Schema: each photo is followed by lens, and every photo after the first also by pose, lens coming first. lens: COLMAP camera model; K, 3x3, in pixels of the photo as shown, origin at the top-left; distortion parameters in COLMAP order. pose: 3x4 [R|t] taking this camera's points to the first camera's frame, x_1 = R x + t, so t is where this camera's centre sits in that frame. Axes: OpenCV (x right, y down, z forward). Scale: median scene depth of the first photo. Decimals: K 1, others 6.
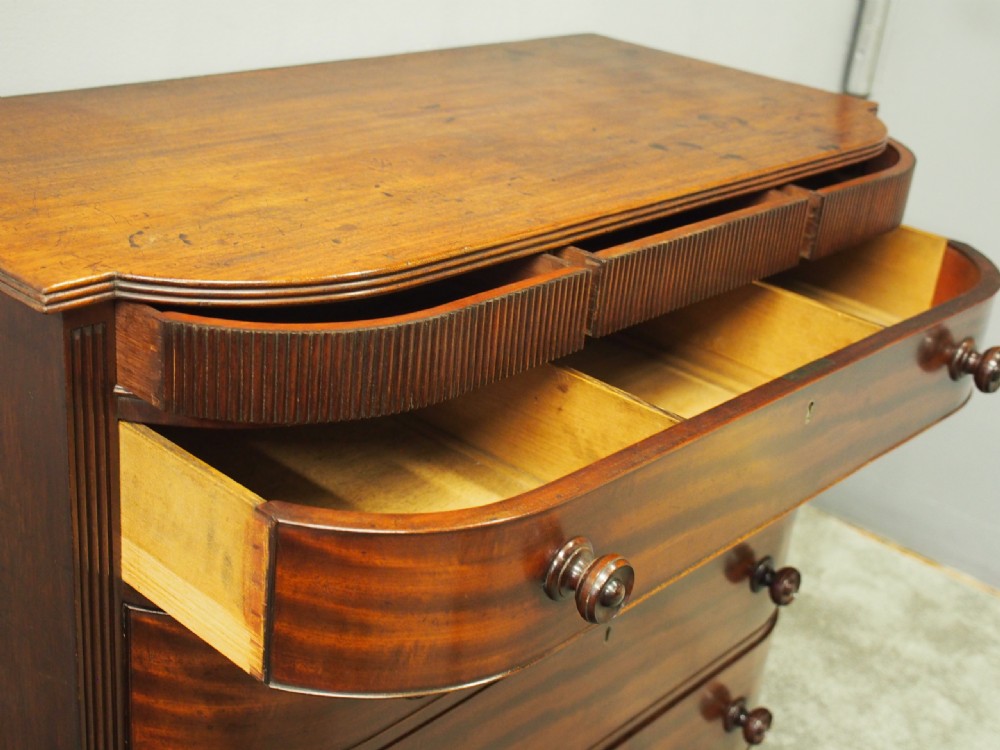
lens RADIAL K [[1368.4, 0, 503.2], [0, 1368.4, 376.2], [0, 0, 1]] dist [-0.019393, 0.000000]
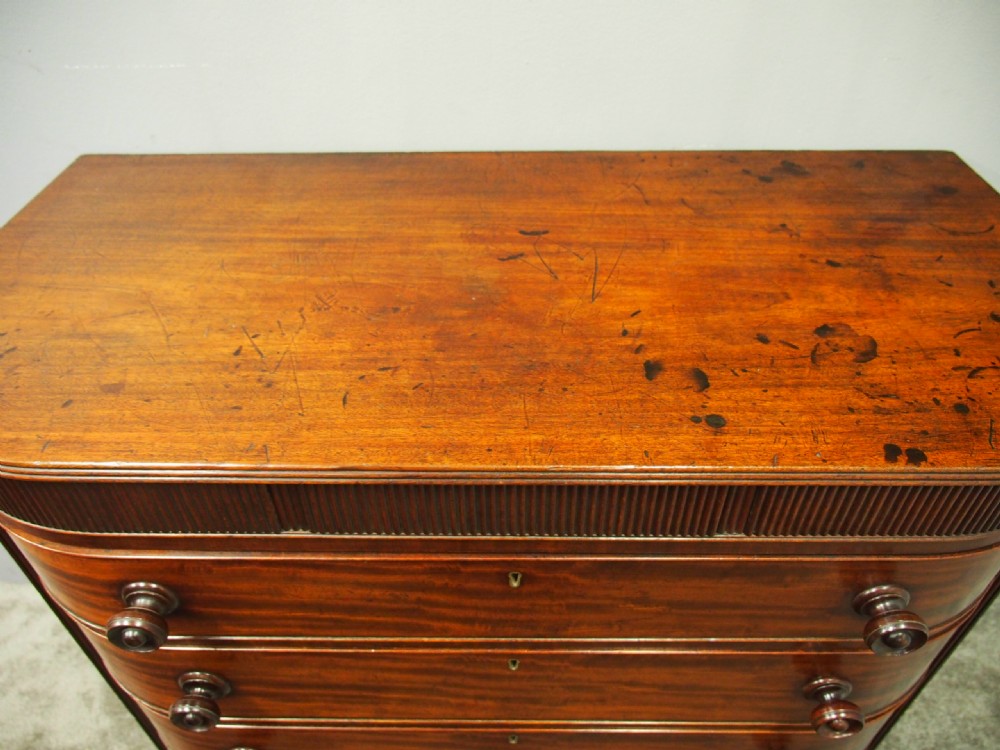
lens RADIAL K [[717.0, 0, 499.0], [0, 717.0, 380.2], [0, 0, 1]] dist [-0.019968, 0.001620]
pose [[0.648720, 0.413319, -0.639007, 0.343317], [-0.239211, 0.907850, 0.344363, -0.296522], [0.722455, -0.070538, 0.687811, 0.649098]]
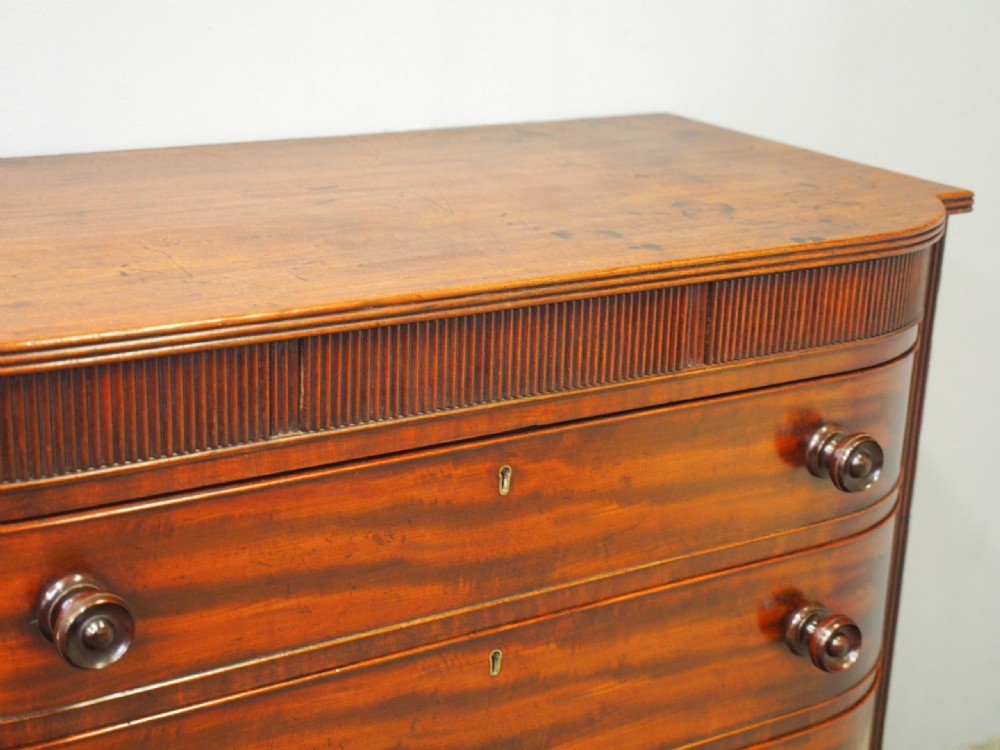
lens RADIAL K [[1713.0, 0, 500.1], [0, 1713.0, 379.6], [0, 0, 1]] dist [0.069321, 0.000000]
pose [[0.962415, 0.029006, -0.270030, 0.358247], [-0.061102, 0.991915, -0.111225, 0.028858], [0.264621, 0.123544, 0.956406, 0.053647]]
